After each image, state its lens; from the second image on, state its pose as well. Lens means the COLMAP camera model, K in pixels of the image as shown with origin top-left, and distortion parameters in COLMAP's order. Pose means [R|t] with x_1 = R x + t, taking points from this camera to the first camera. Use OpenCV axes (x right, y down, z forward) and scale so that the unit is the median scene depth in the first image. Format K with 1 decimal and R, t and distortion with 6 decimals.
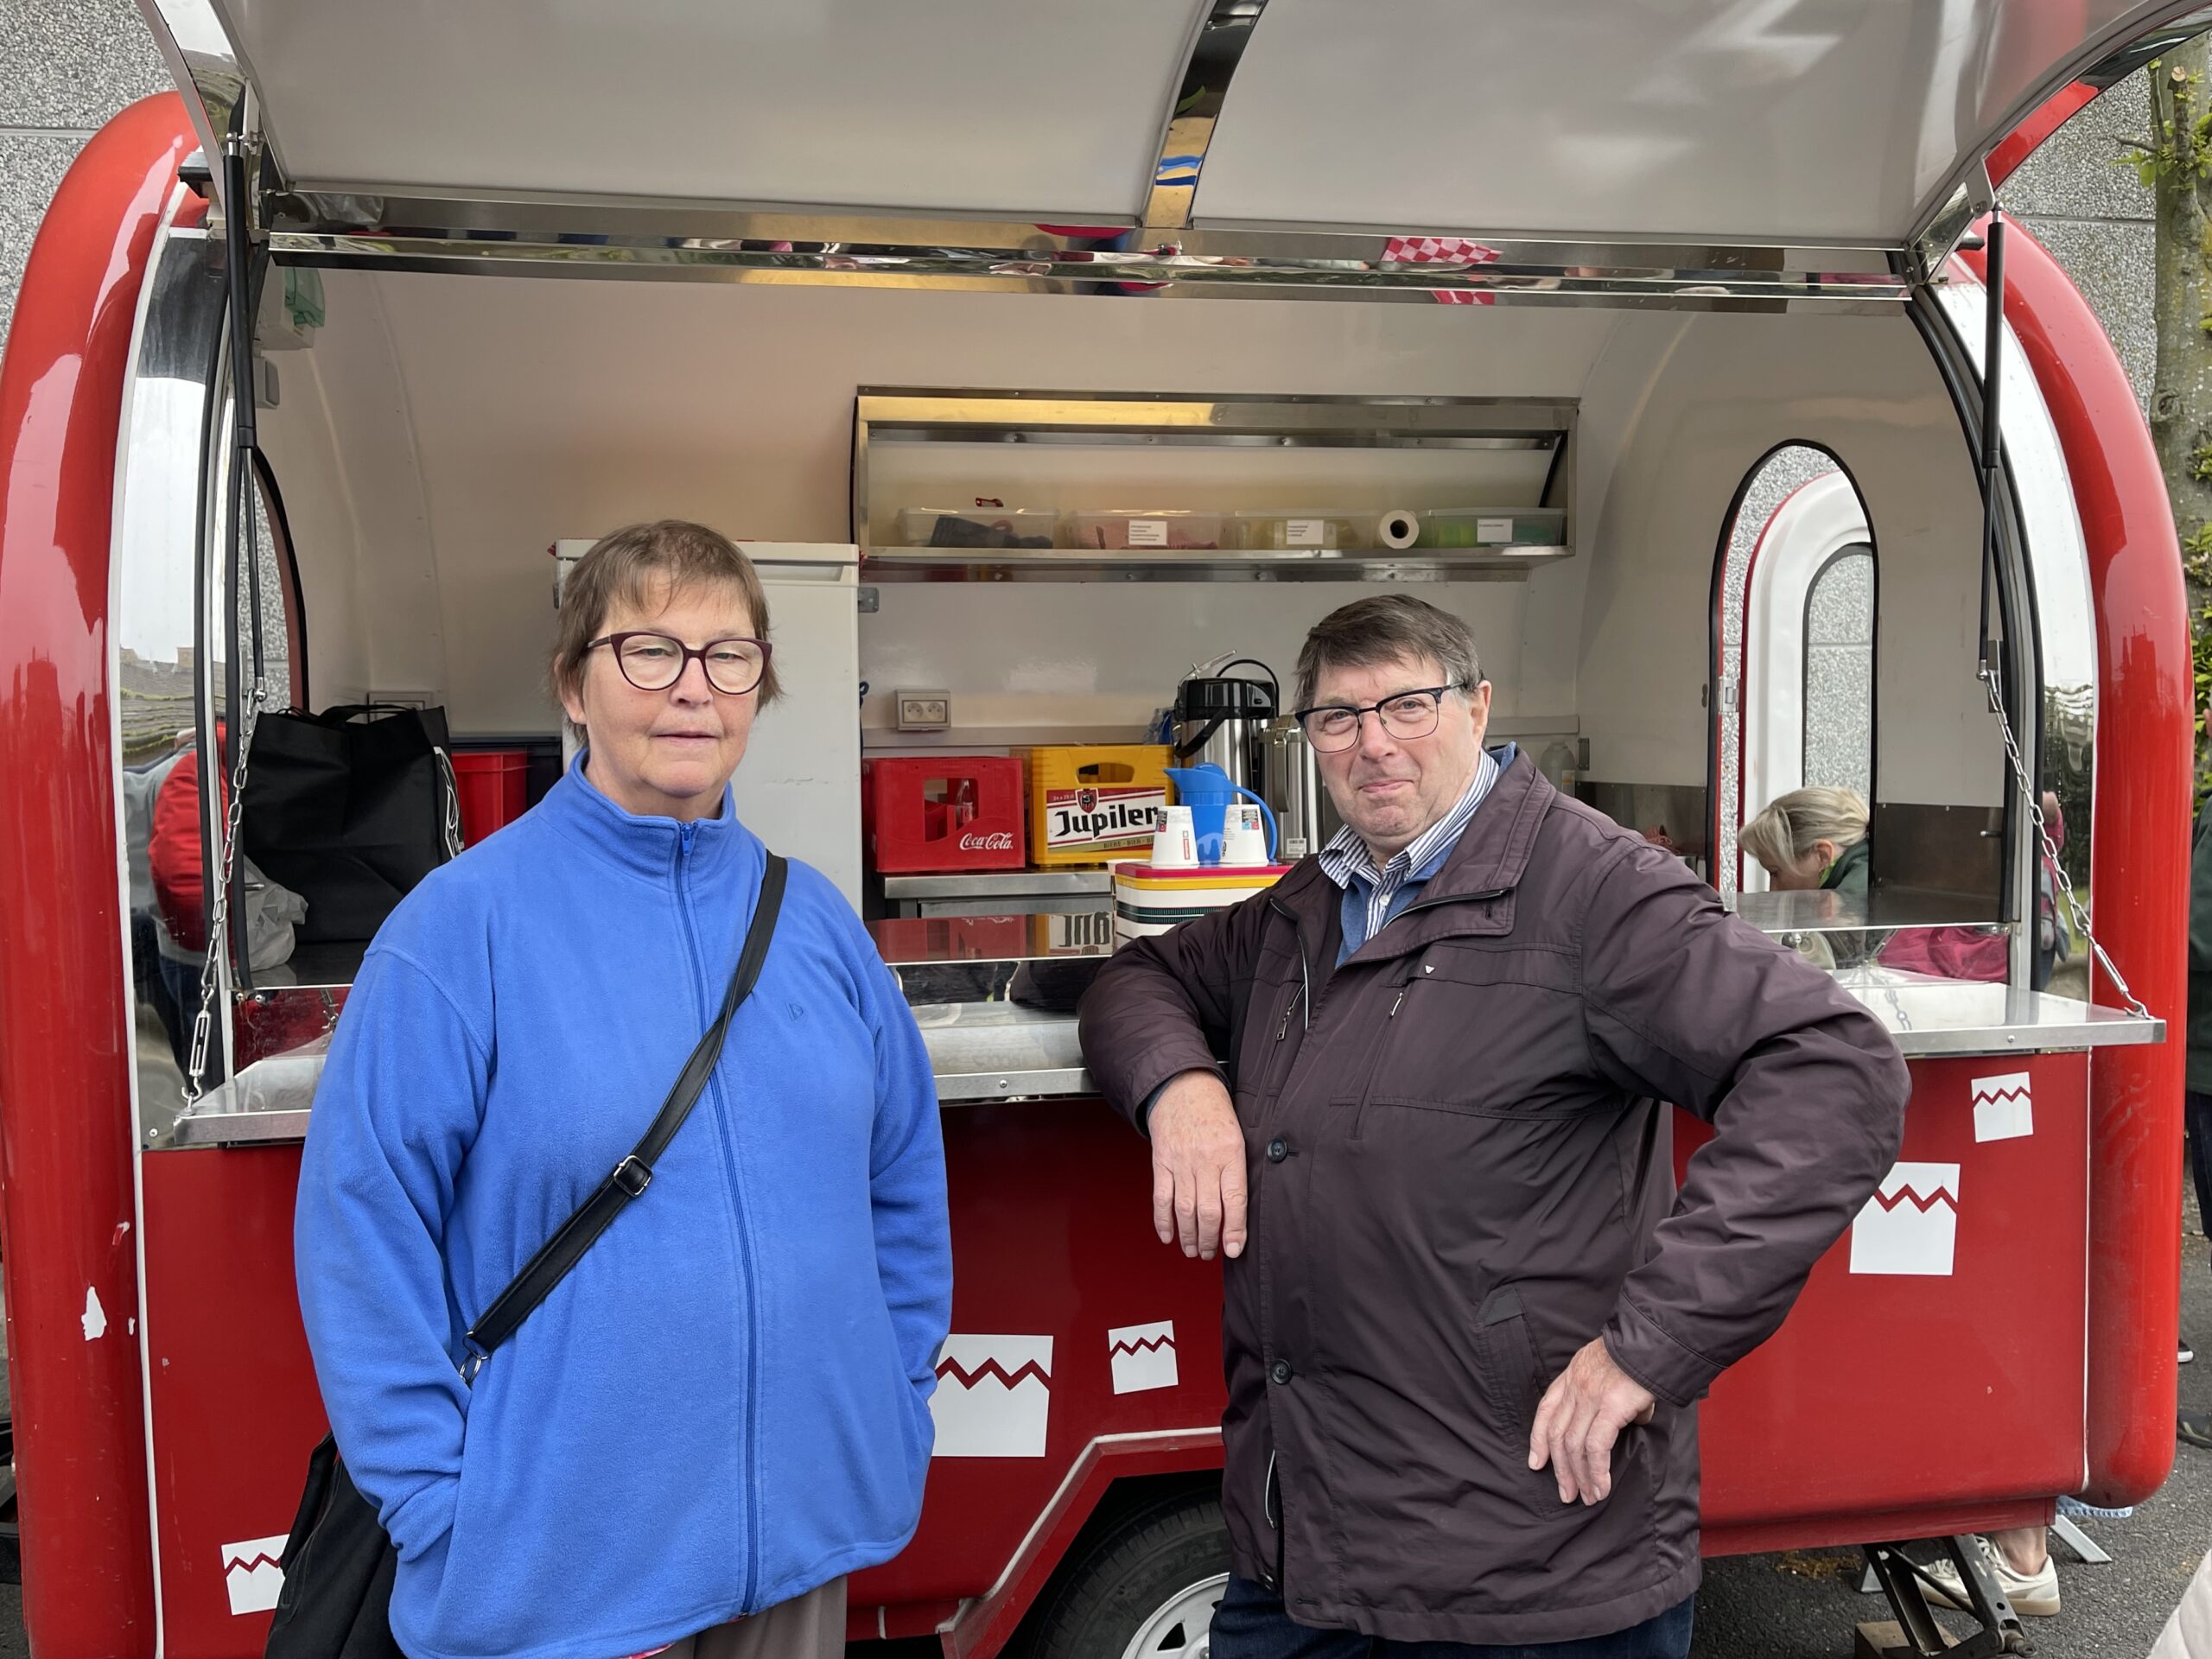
lens RADIAL K [[1819.6, 0, 1105.9], [0, 1819.6, 836.6], [0, 0, 1]] dist [0.006681, -0.002747]
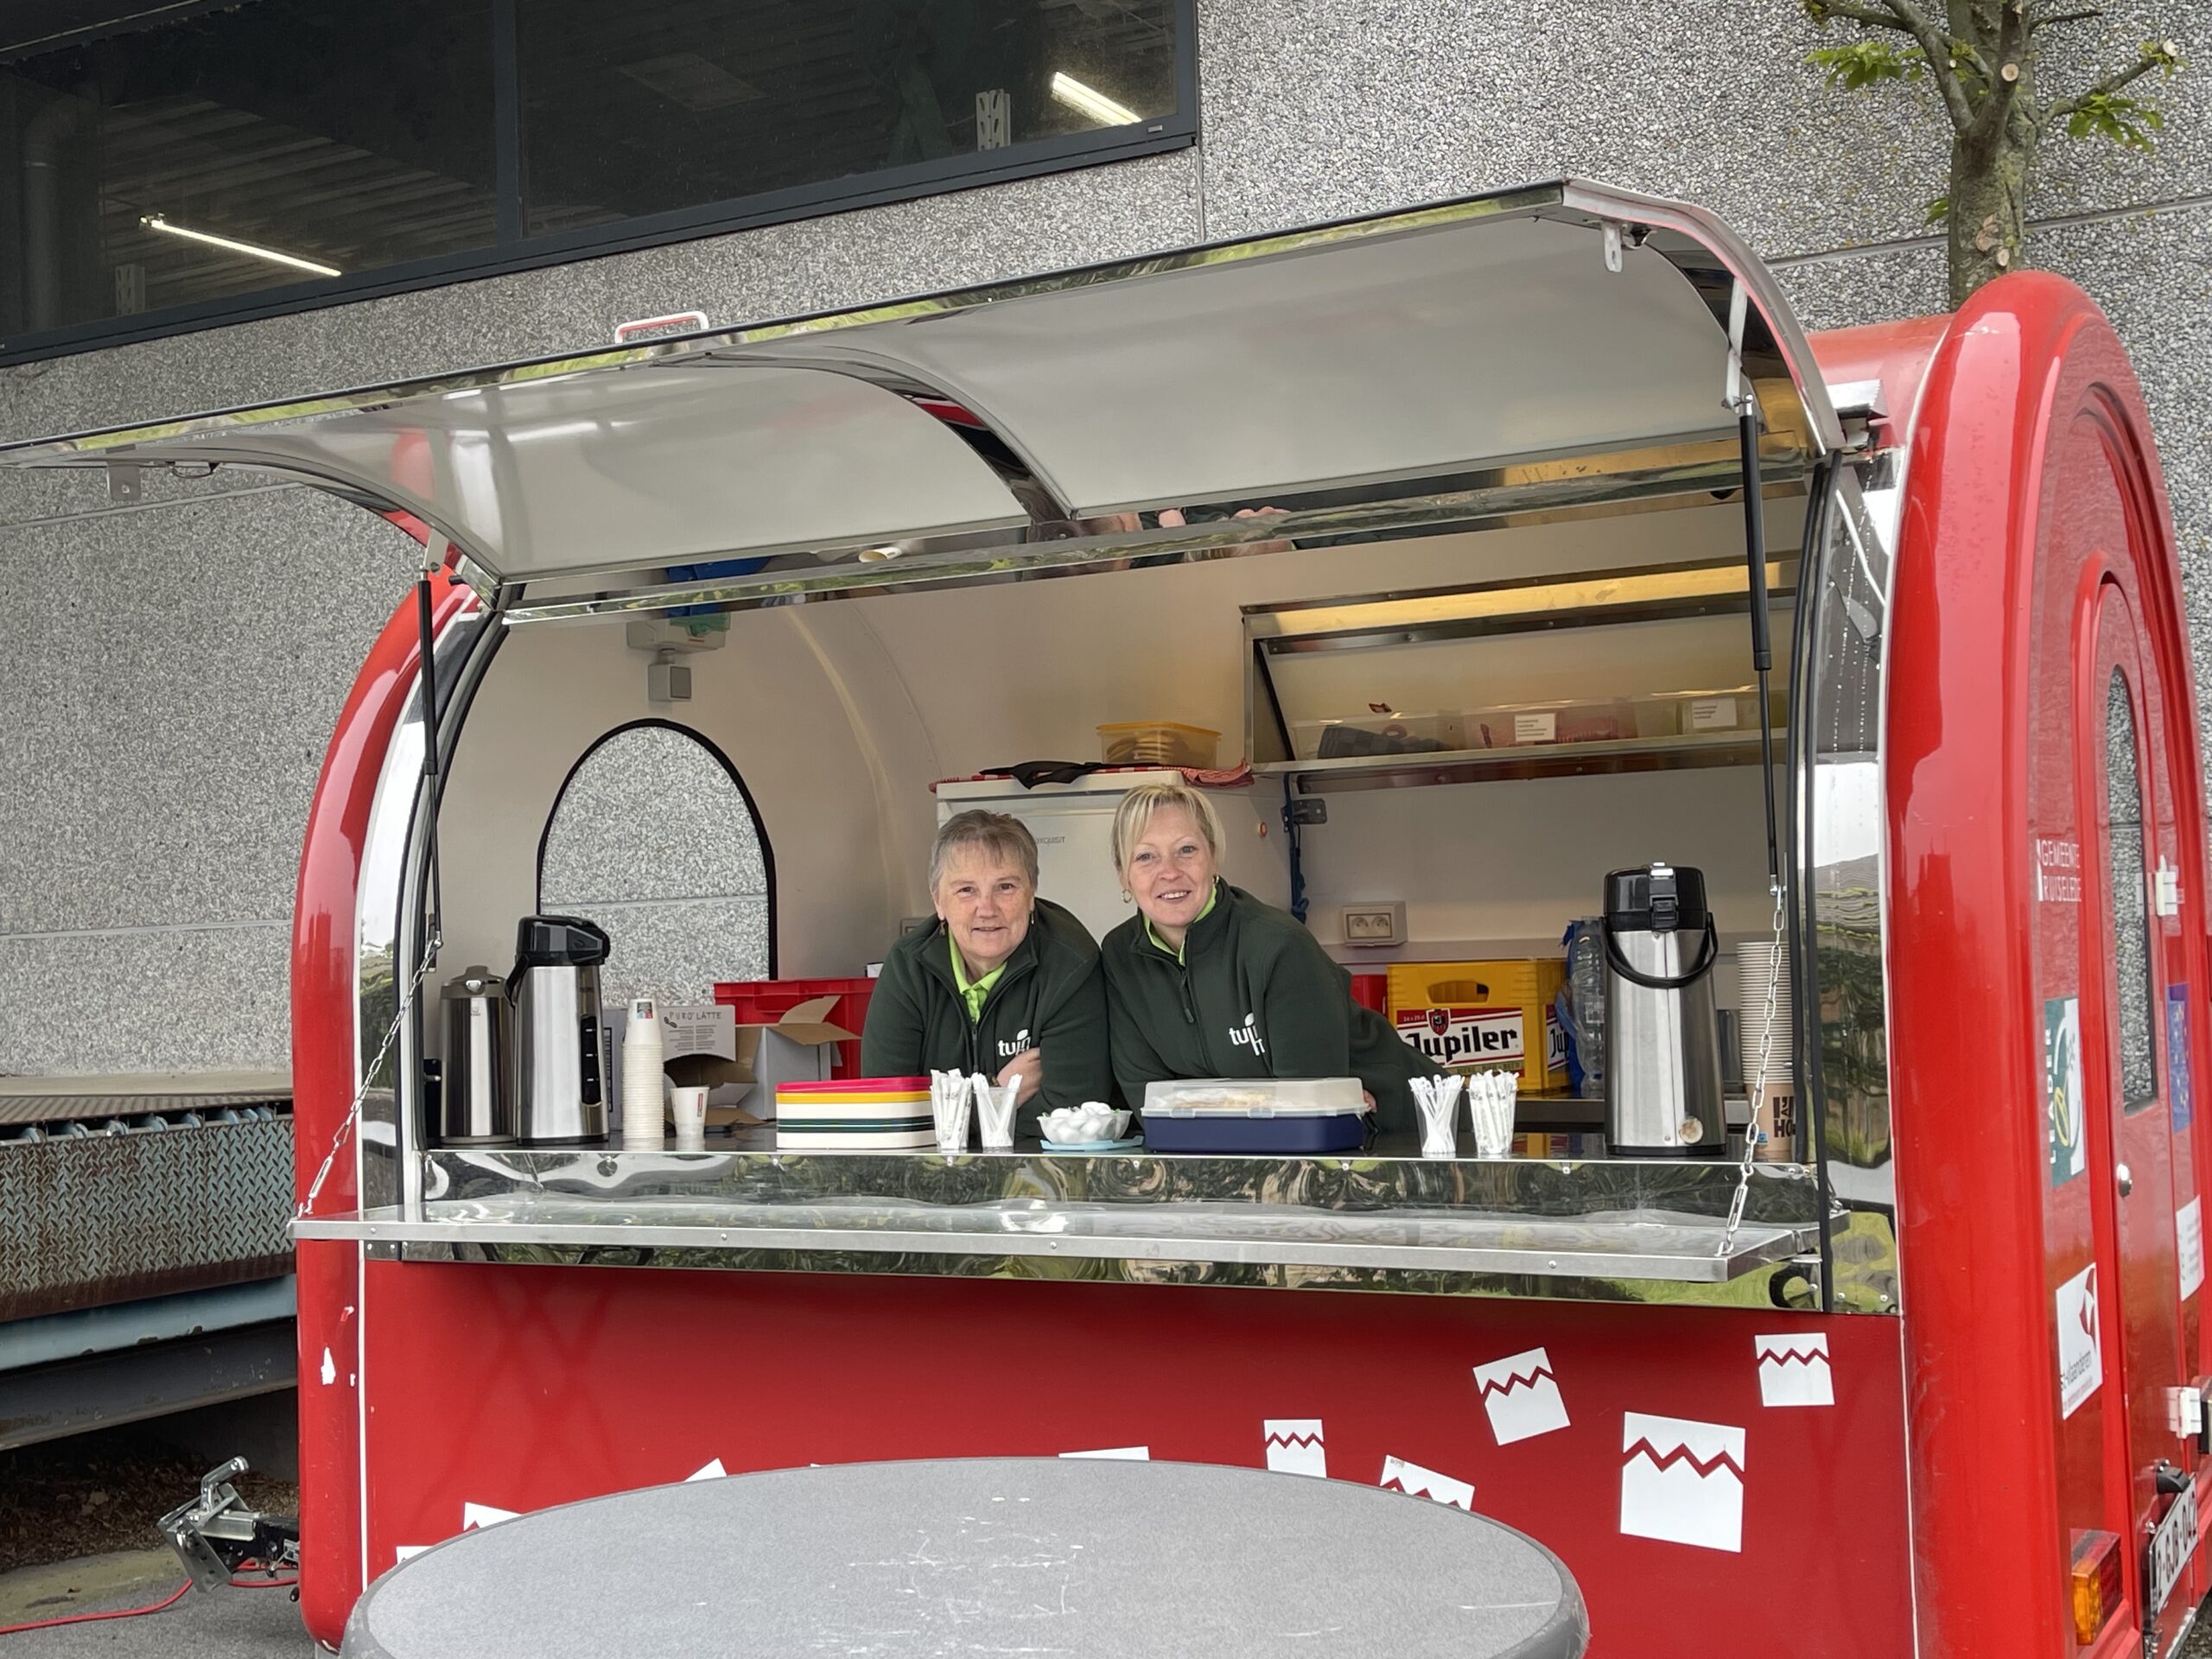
lens RADIAL K [[2648.6, 0, 1107.6], [0, 2648.6, 825.0], [0, 0, 1]] dist [-0.032611, 0.000000]
pose [[0.778104, -0.041587, -0.626757, 0.708463], [-0.016105, 0.996157, -0.086092, -0.000999], [0.627929, 0.077082, 0.774444, -0.160541]]
